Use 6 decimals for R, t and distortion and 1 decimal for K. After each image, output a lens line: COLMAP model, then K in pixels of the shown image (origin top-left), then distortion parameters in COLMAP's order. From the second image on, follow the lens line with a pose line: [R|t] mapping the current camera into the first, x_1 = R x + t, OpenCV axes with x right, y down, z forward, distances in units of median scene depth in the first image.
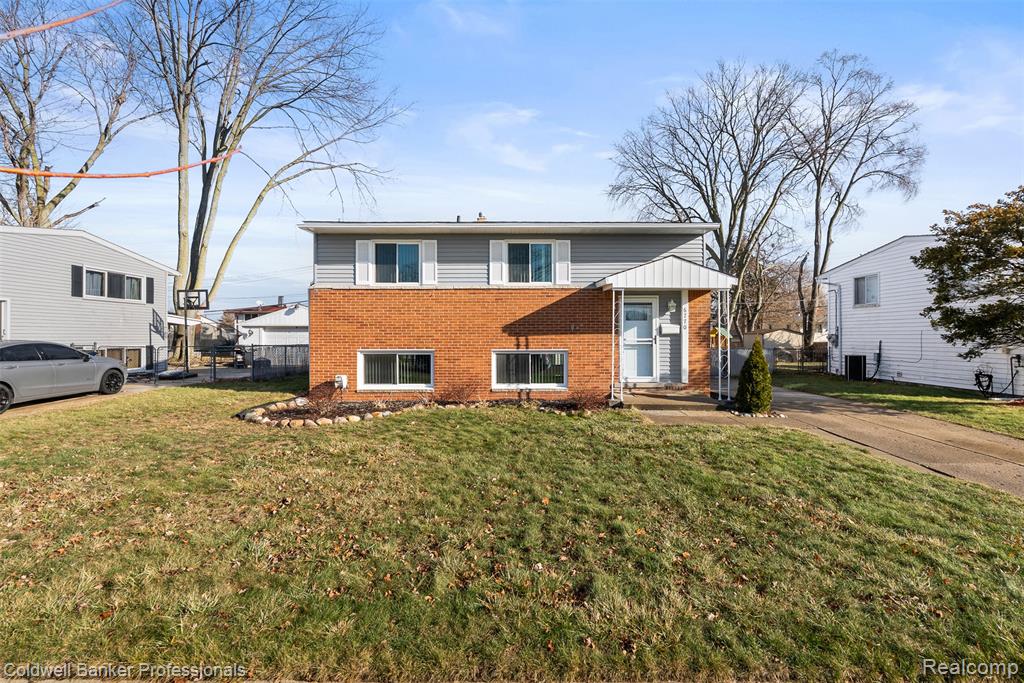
lens RADIAL K [[452.7, 0, 512.0], [0, 452.7, 341.5], [0, 0, 1]] dist [0.001027, 0.000202]
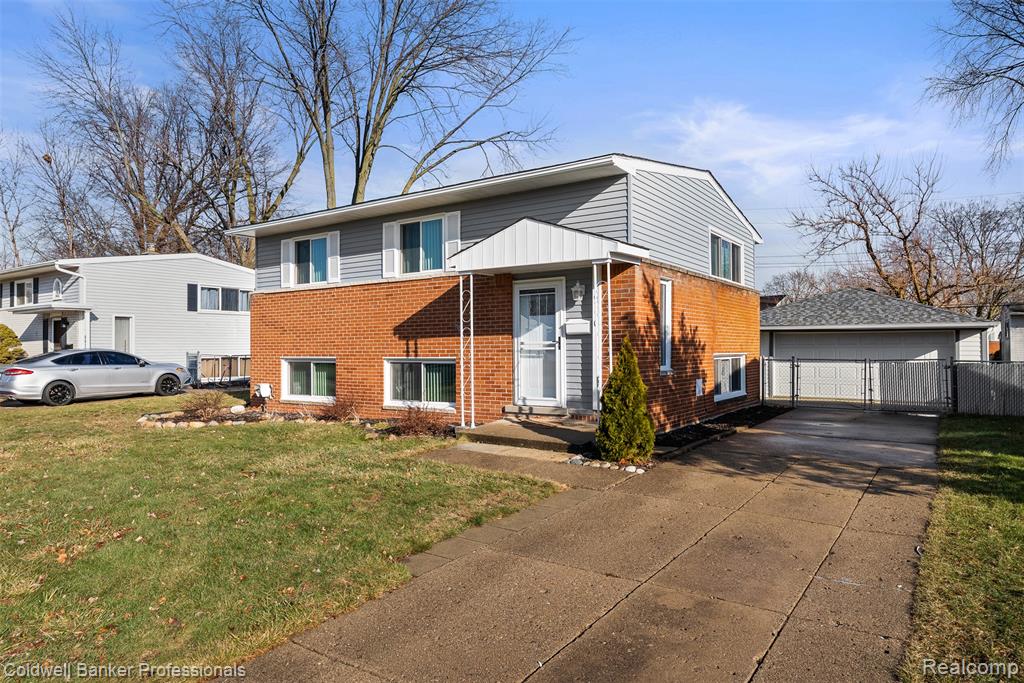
lens RADIAL K [[638.2, 0, 512.0], [0, 638.2, 341.5], [0, 0, 1]] dist [0.004148, 0.000606]
pose [[0.819931, -0.011333, -0.572350, 0.796614], [-0.000306, 0.999795, -0.020235, 0.012566], [0.572462, 0.016766, 0.819760, 0.190891]]
